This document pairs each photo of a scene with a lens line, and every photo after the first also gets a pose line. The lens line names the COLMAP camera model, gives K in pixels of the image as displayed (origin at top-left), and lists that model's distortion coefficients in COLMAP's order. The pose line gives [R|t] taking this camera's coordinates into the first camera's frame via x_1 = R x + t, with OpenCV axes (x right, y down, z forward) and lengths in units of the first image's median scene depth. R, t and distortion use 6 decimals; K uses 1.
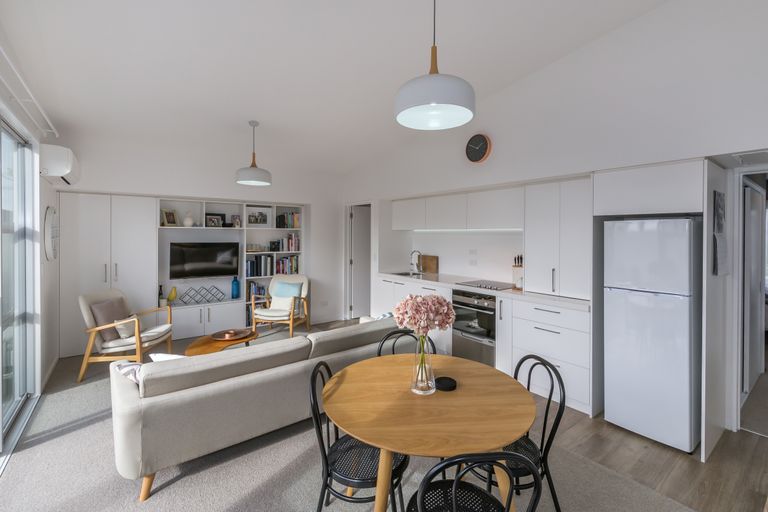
lens RADIAL K [[344.2, 0, 383.4], [0, 344.2, 235.4], [0, 0, 1]] dist [0.000418, 0.000080]
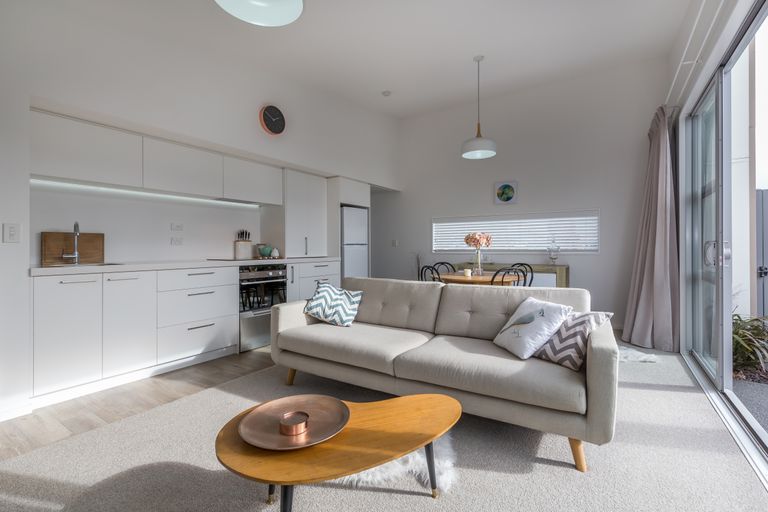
lens RADIAL K [[339.7, 0, 384.0], [0, 339.7, 256.0], [0, 0, 1]] dist [0.000146, 0.000065]
pose [[-0.362257, -0.015124, 0.931956, -0.824893], [0.012025, 0.999709, 0.020898, 0.136312], [-0.932001, 0.018777, -0.361970, 1.133282]]
